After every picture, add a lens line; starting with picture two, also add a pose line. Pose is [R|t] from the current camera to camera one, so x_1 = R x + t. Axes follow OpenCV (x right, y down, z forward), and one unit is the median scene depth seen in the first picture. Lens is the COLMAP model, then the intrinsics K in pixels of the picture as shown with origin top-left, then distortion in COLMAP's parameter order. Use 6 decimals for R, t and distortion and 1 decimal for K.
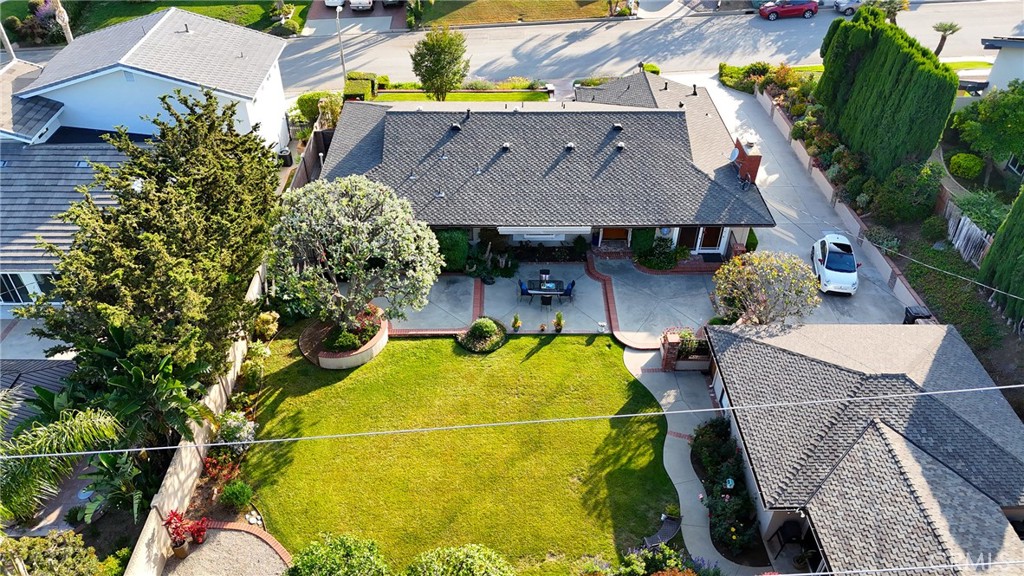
lens RADIAL K [[767.4, 0, 511.6], [0, 767.4, 290.3], [0, 0, 1]] dist [0.040782, -0.014356]
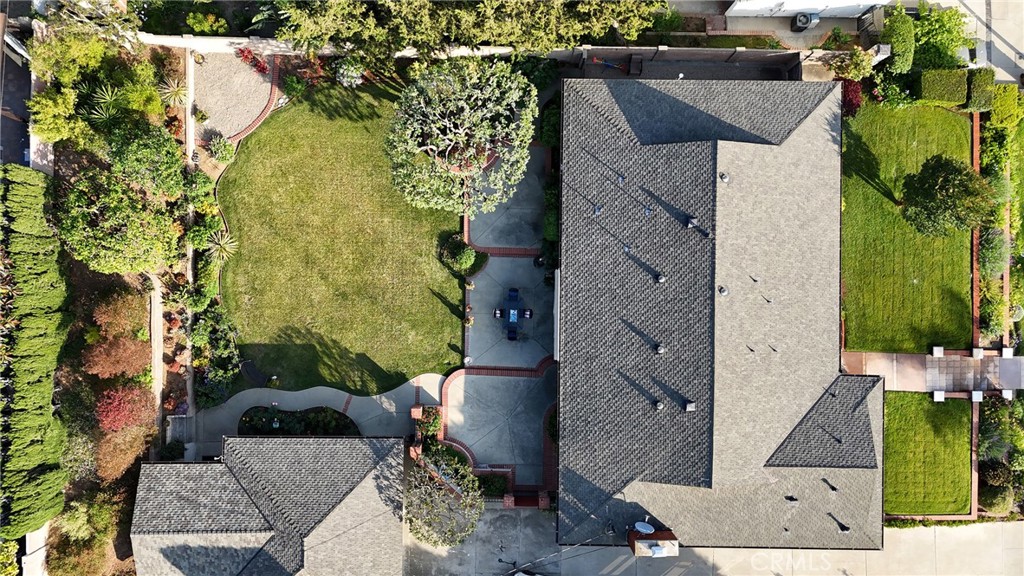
lens RADIAL K [[767.4, 0, 508.8], [0, 767.4, 287.3], [0, 0, 1]] dist [0.040782, -0.014356]
pose [[-0.030532, 0.999340, -0.019688, 0.031963], [-0.616766, -0.003336, 0.787139, -0.949027], [0.786554, 0.036176, 0.616461, 0.358711]]
